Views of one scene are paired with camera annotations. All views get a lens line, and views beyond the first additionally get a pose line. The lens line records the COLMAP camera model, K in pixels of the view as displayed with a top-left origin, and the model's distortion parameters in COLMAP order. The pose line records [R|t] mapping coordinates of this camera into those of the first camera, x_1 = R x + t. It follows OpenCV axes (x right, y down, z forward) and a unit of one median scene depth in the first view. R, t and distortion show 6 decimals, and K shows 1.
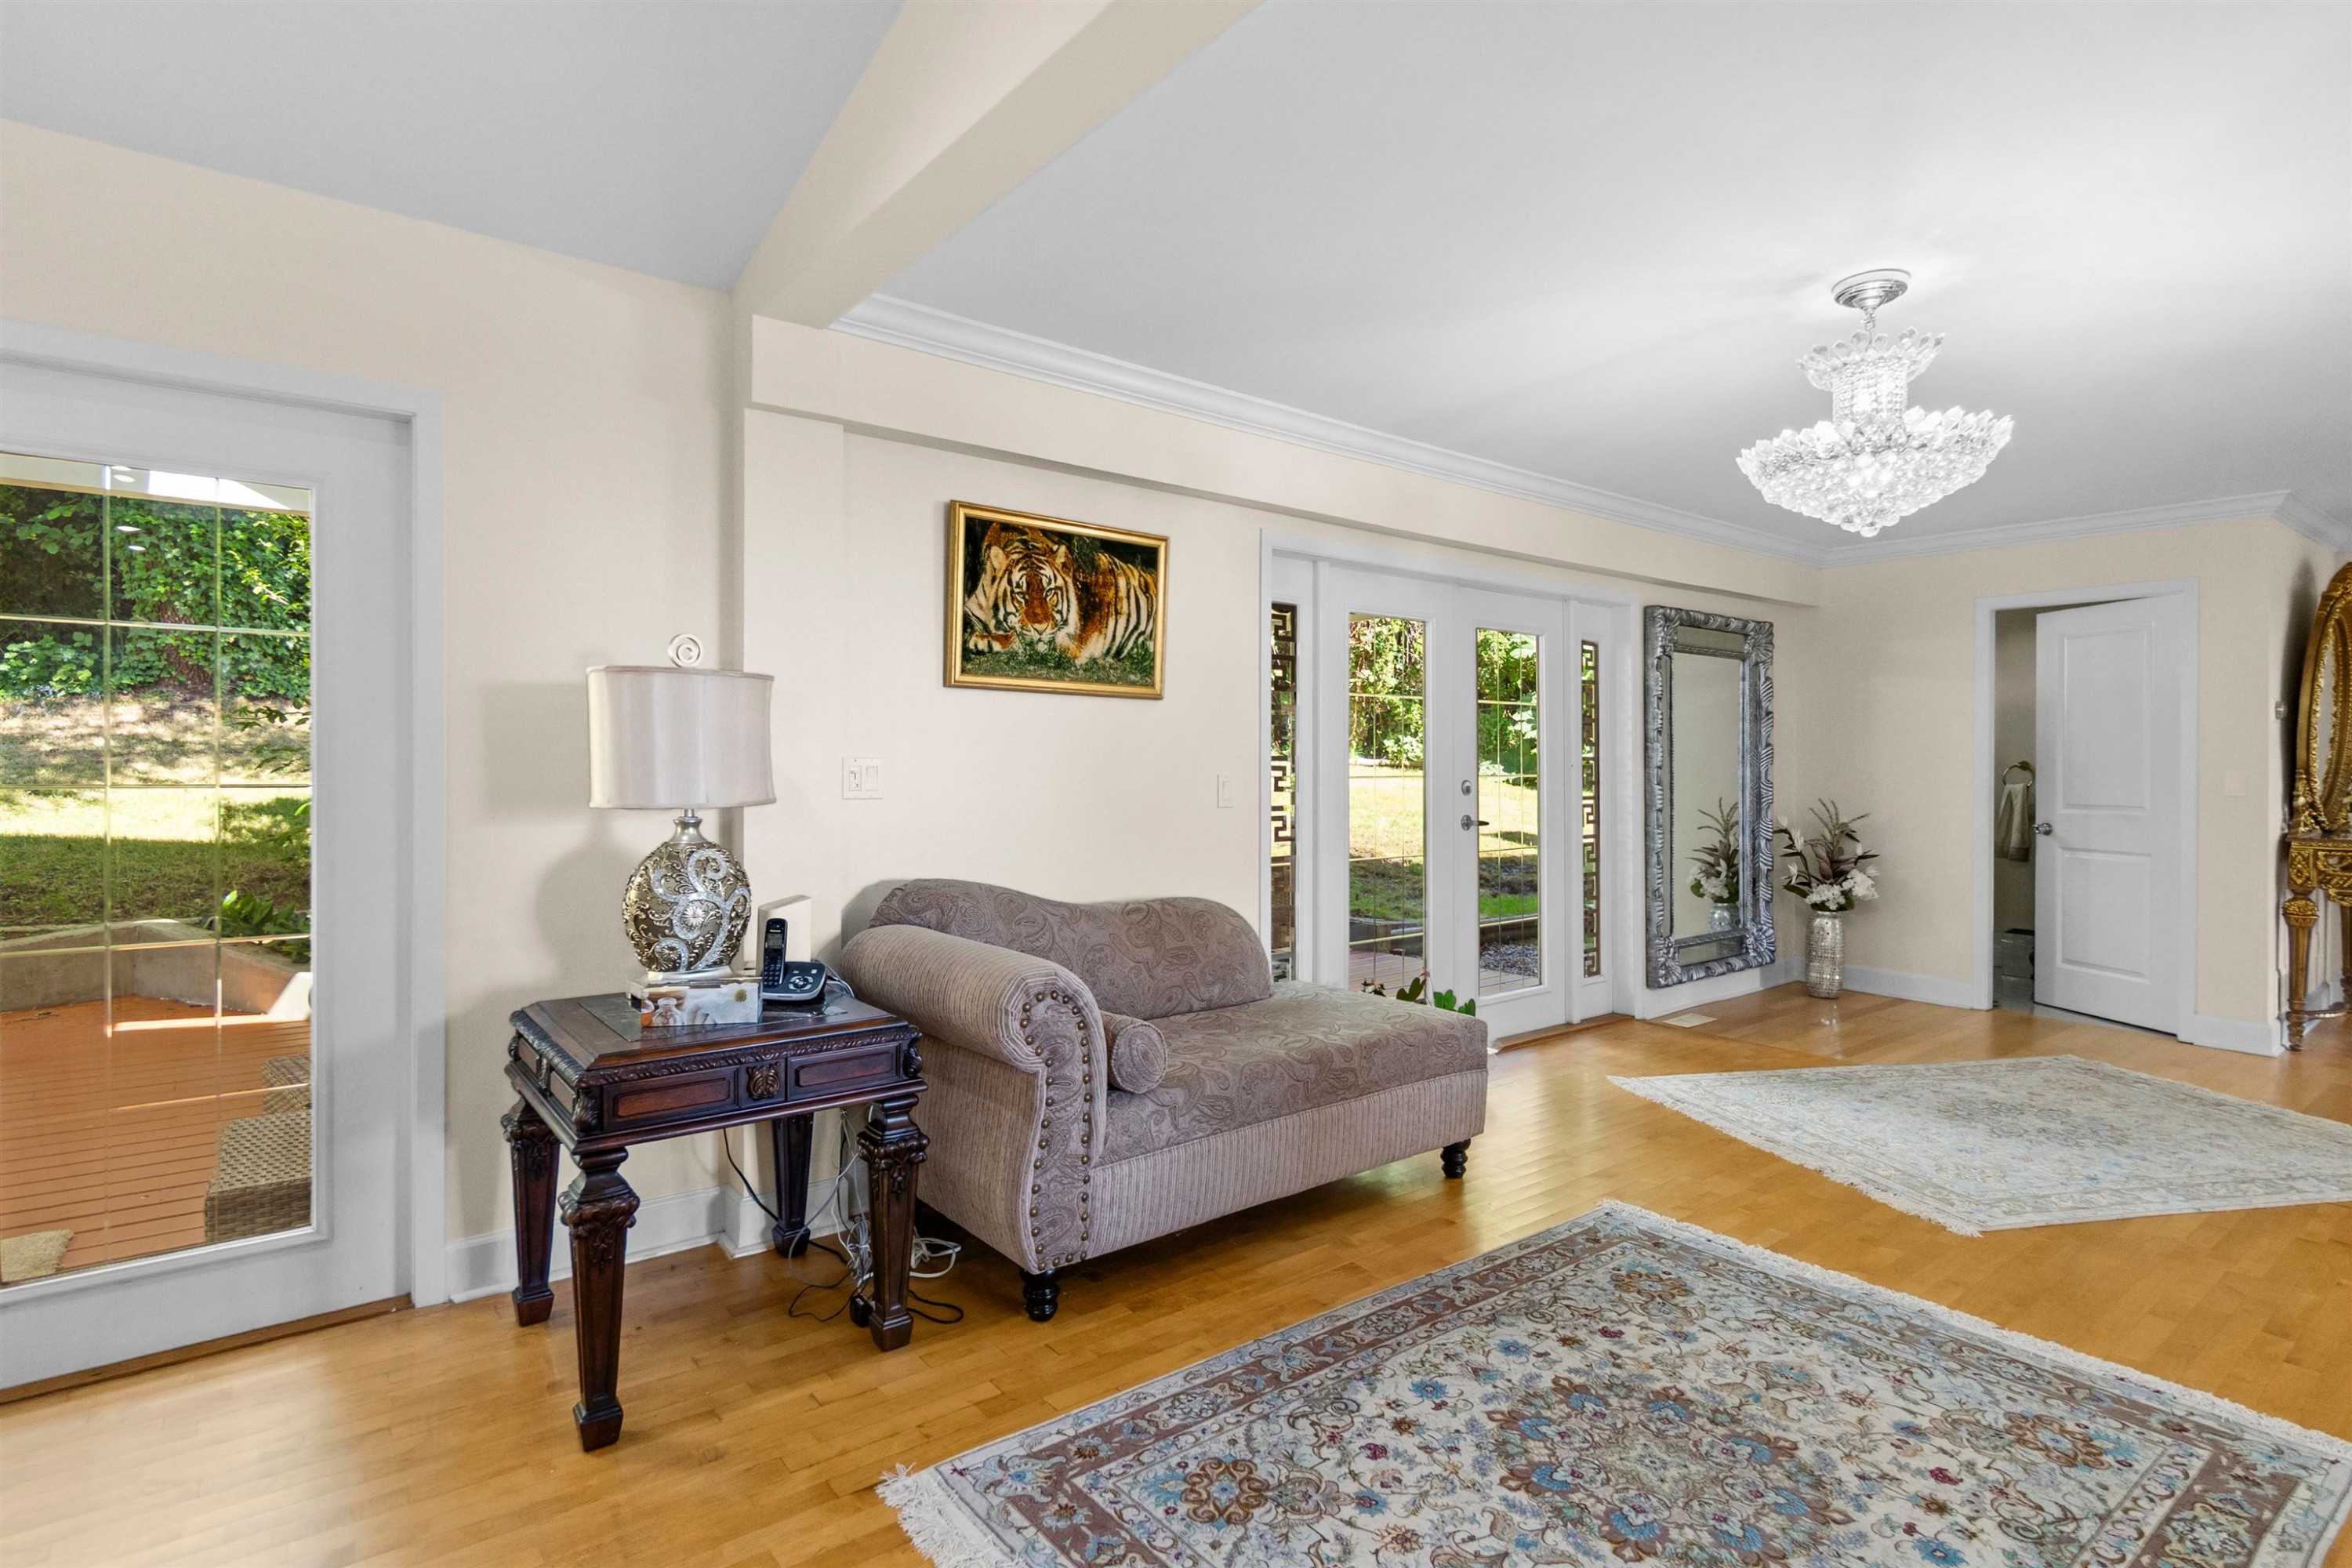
lens RADIAL K [[1155.8, 0, 1159.8], [0, 1155.8, 779.2], [0, 0, 1]] dist [-0.002432, 0.000247]
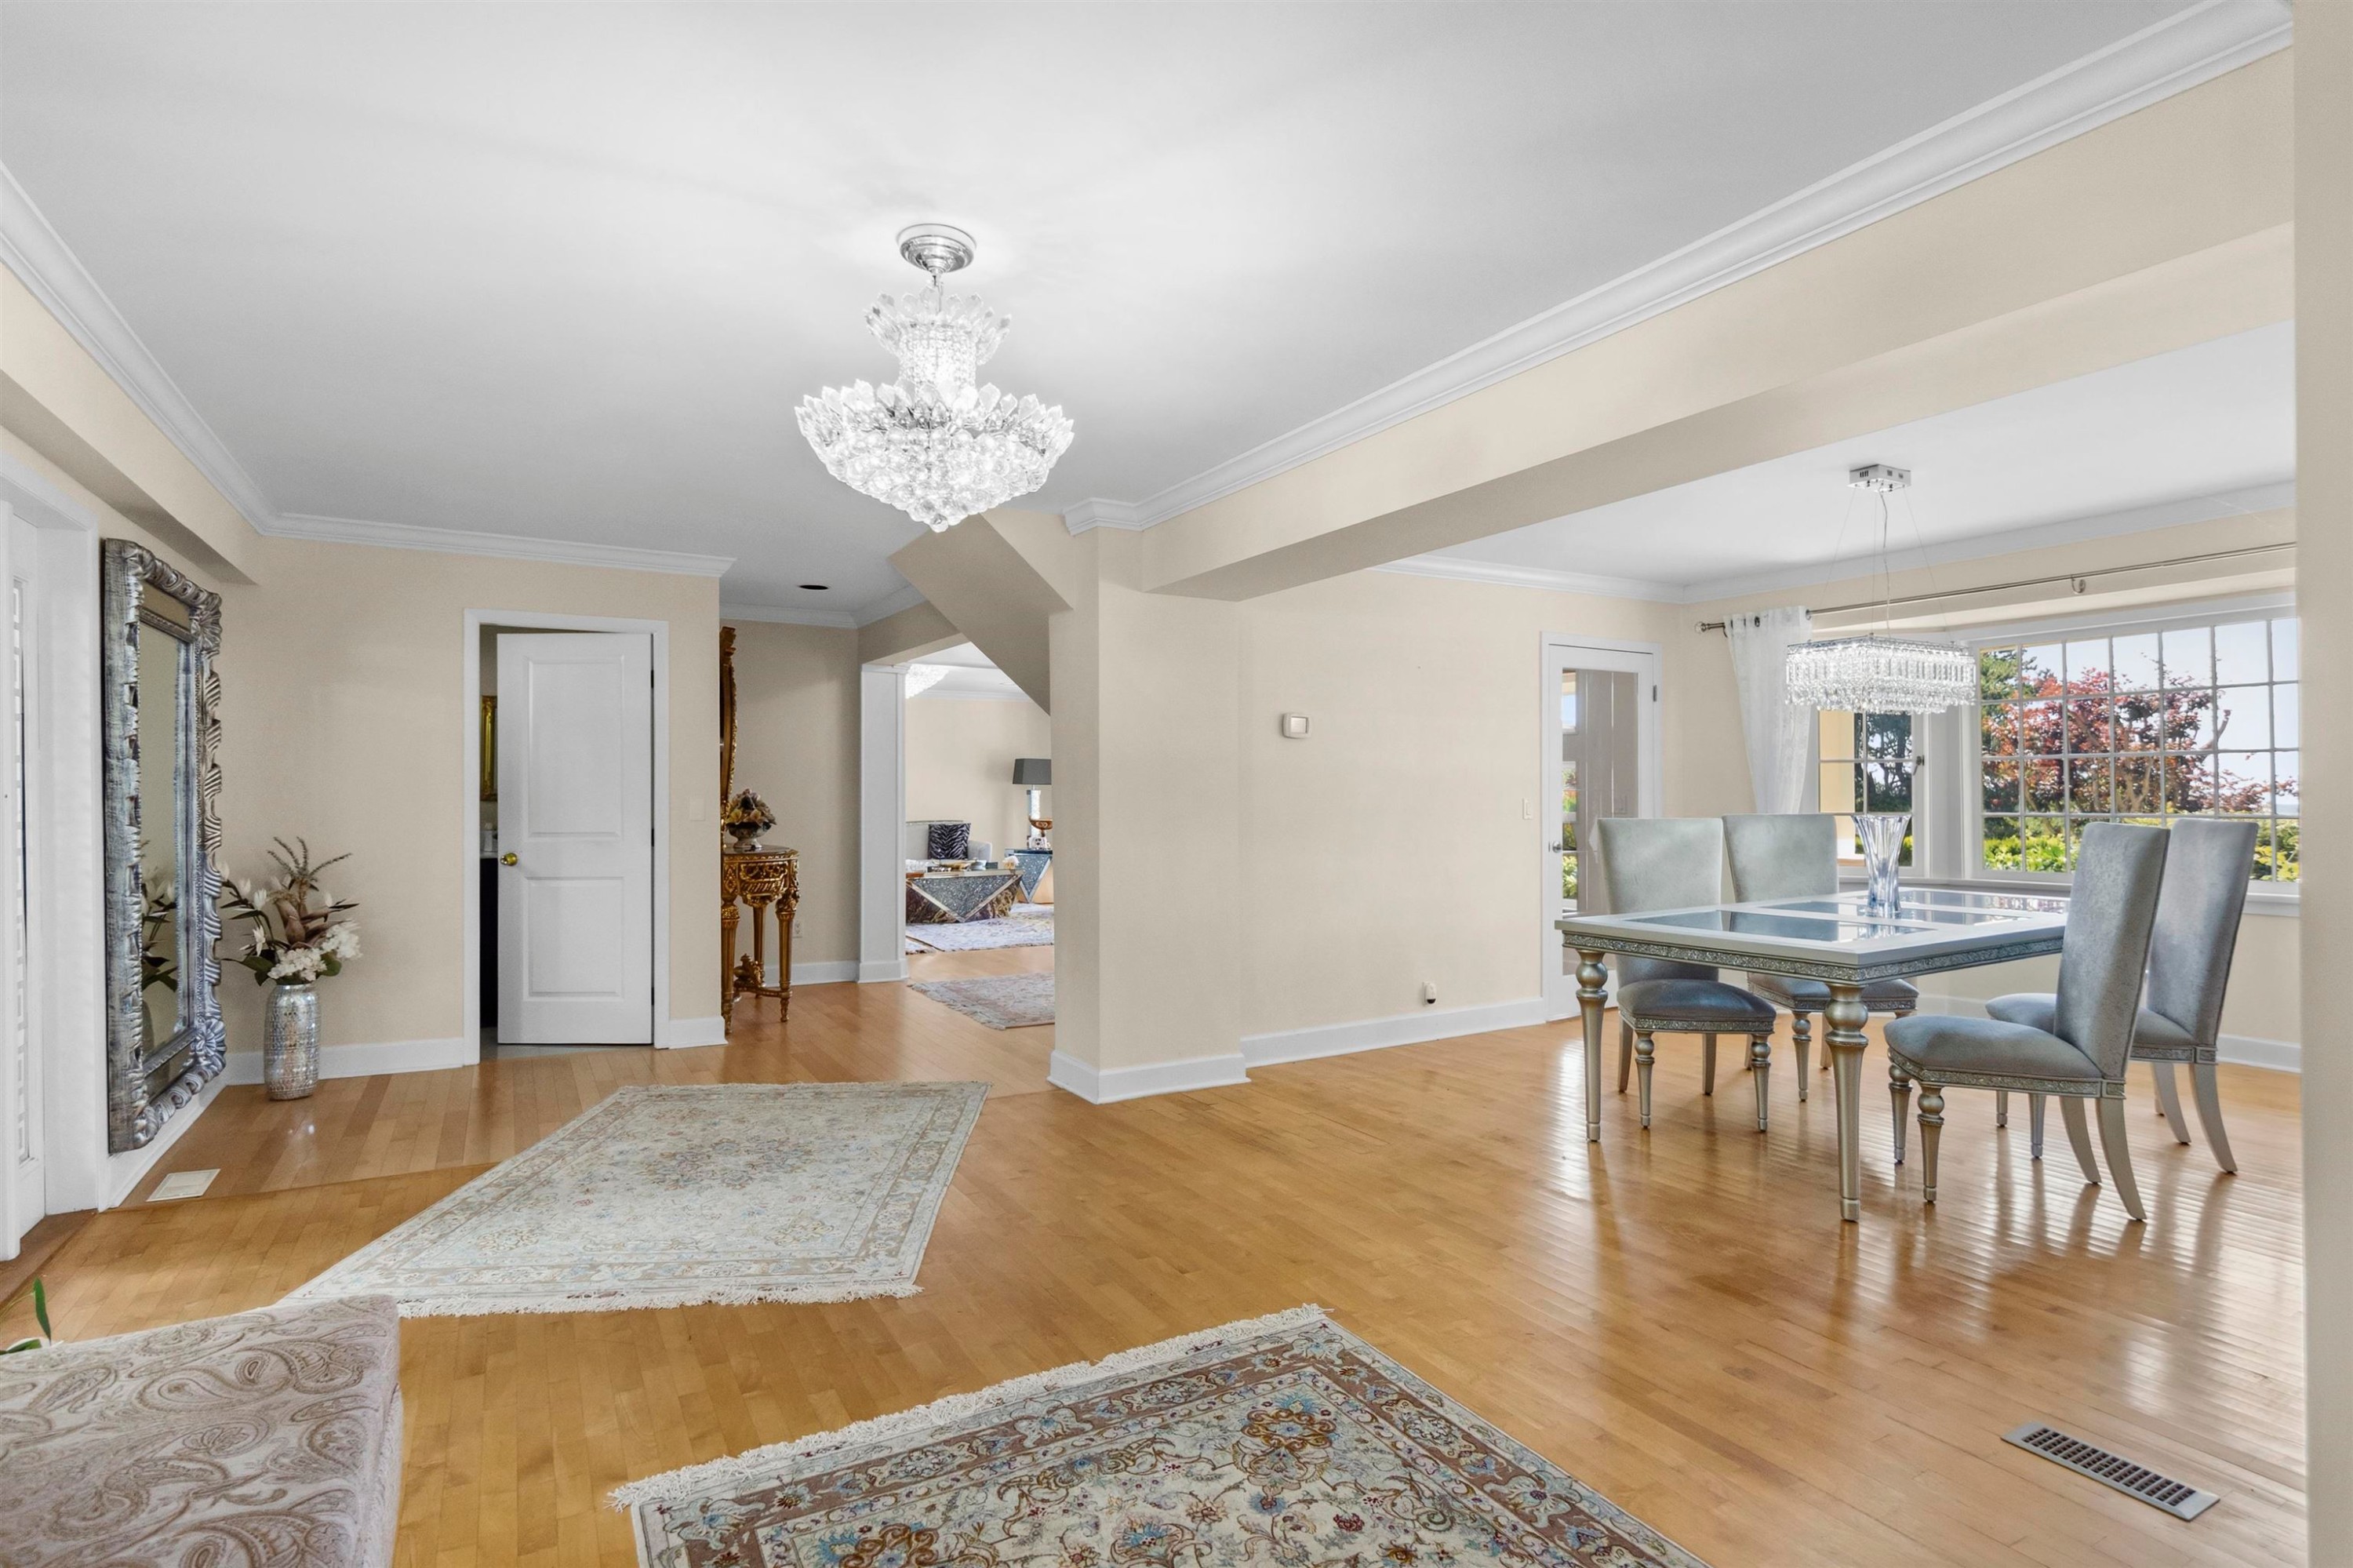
lens RADIAL K [[1156.3, 0, 1160.3], [0, 1156.3, 779.2], [0, 0, 1]] dist [-0.002432, 0.000247]
pose [[0.143089, 0.008439, 0.989674, -0.164872], [0.015243, 0.999826, -0.010730, -0.007936], [-0.989592, 0.016621, 0.142936, 0.531440]]
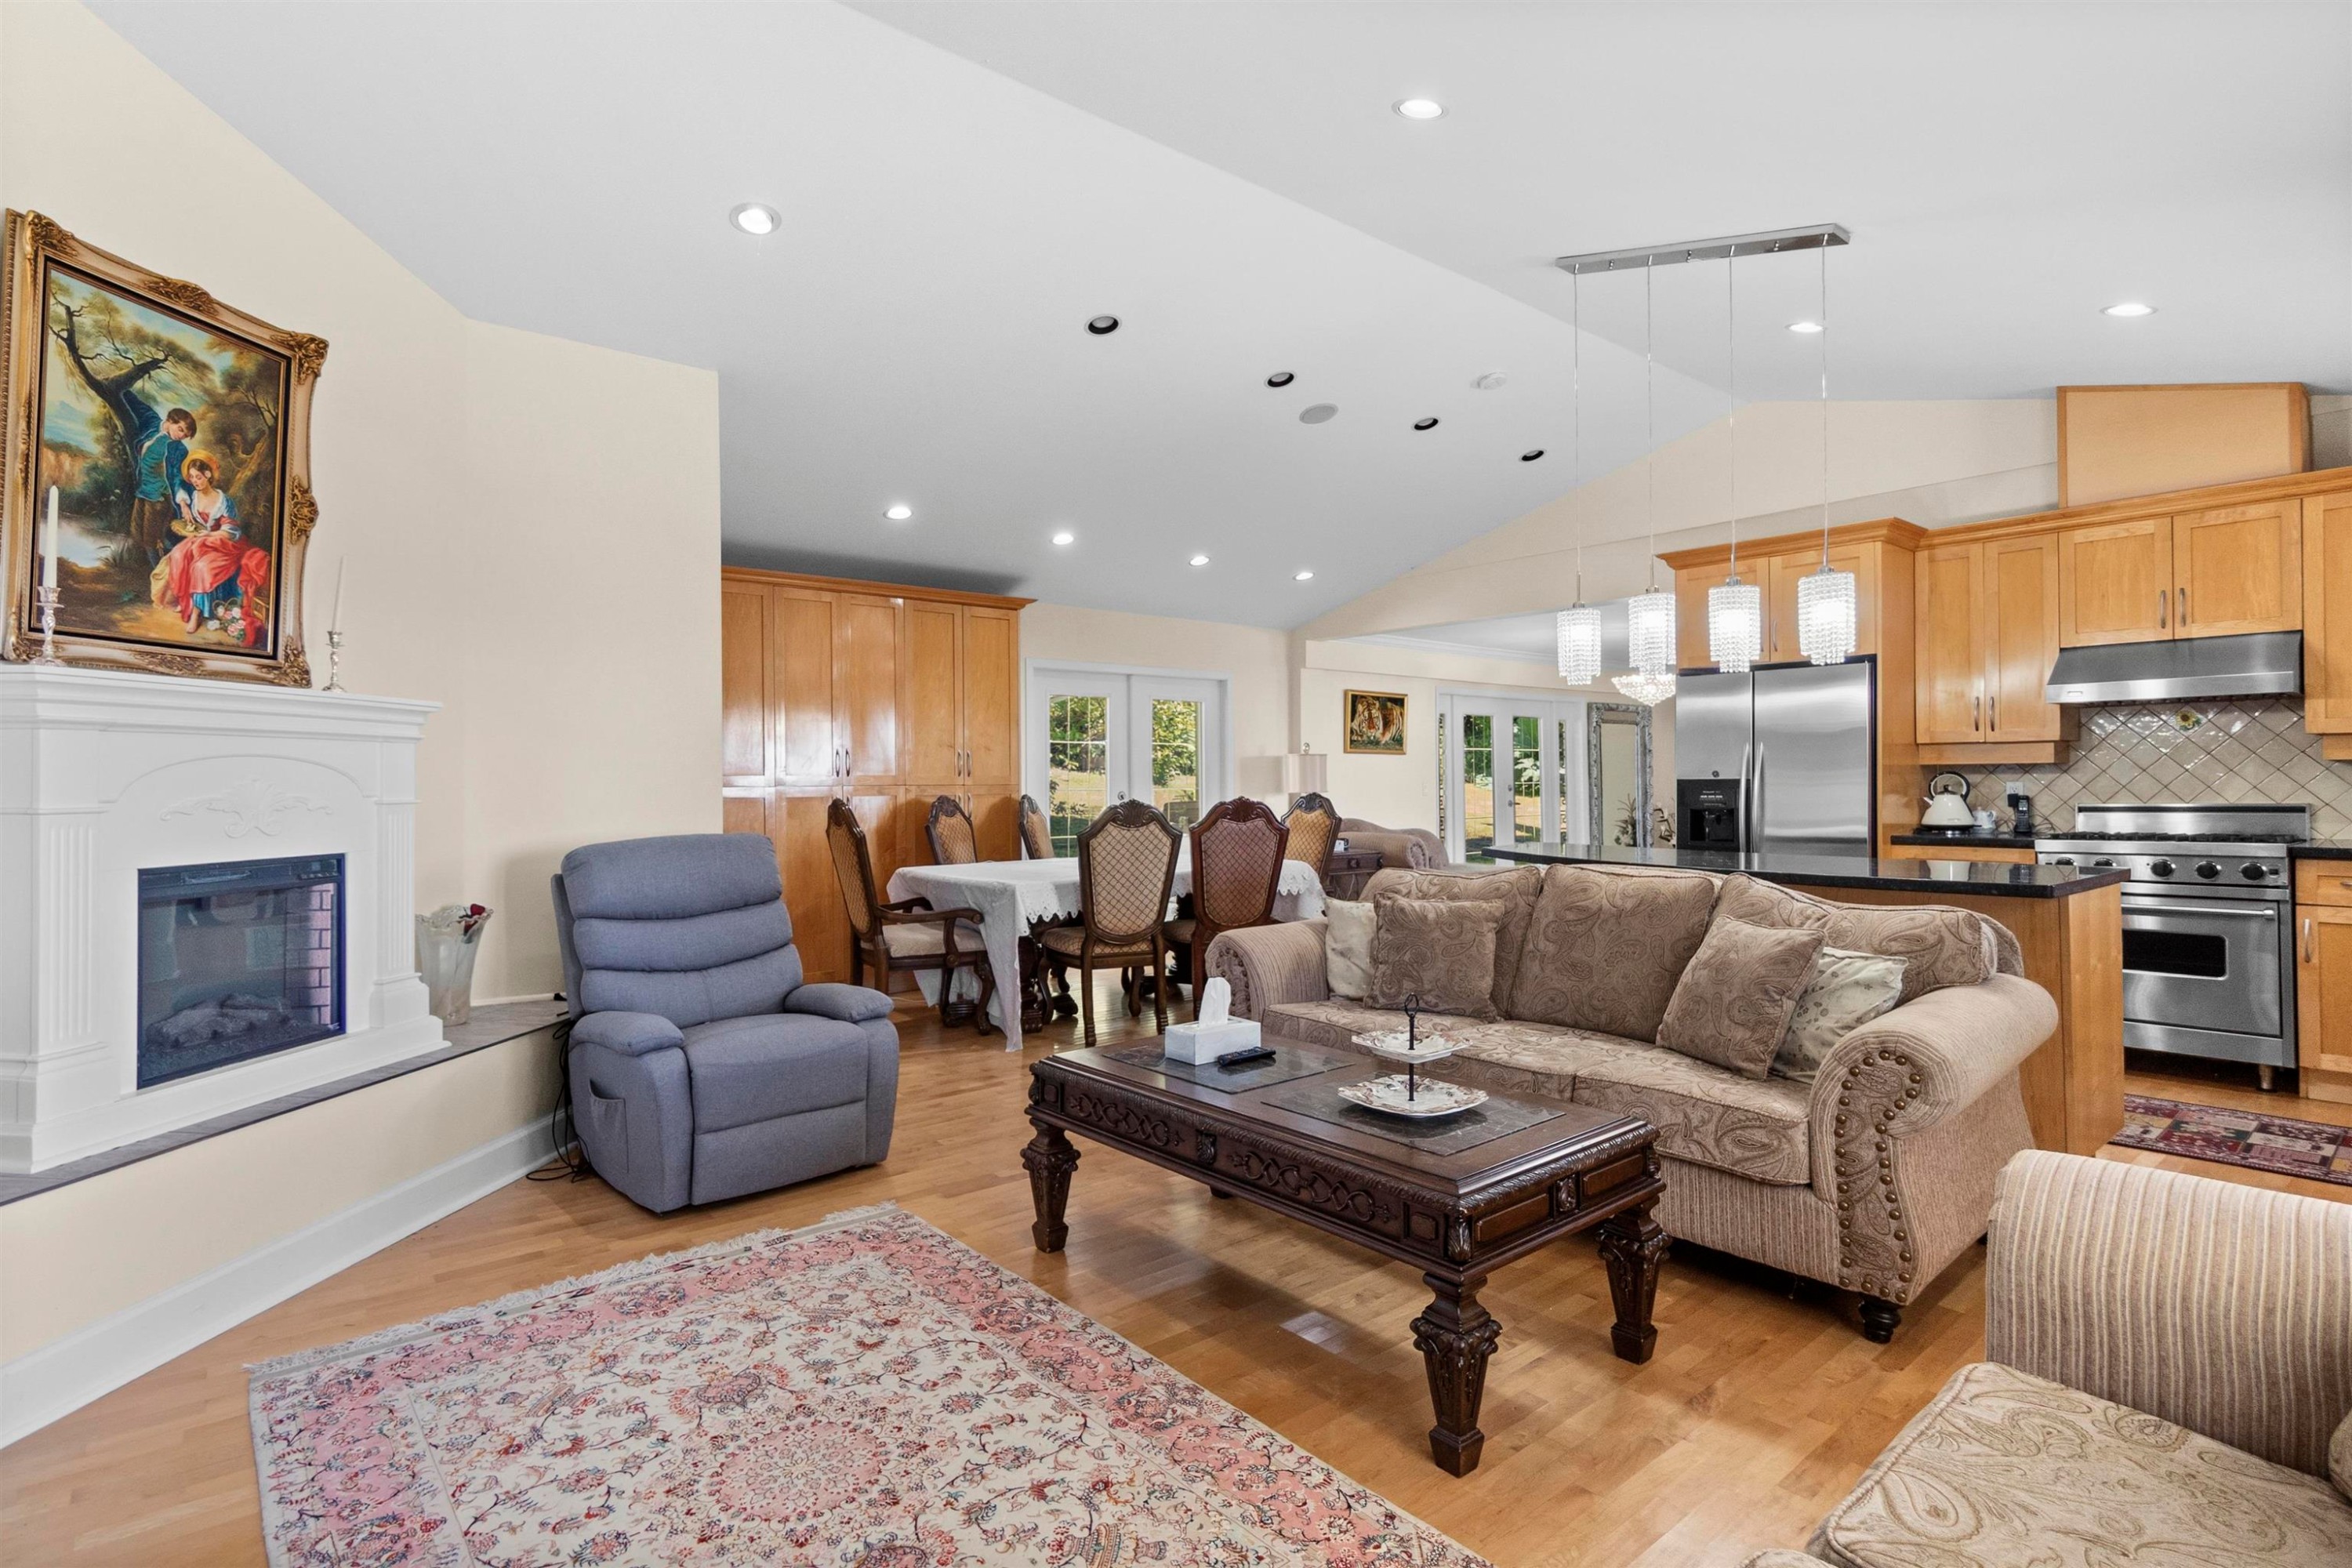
lens RADIAL K [[1133.8, 0, 1163.9], [0, 1133.8, 768.5], [0, 0, 1]] dist [-0.000881, 0.000146]
pose [[0.999546, -0.010262, 0.028334, -0.630484], [0.010933, 0.999661, -0.023632, 0.017603], [-0.028082, 0.023931, 0.999319, -1.592303]]
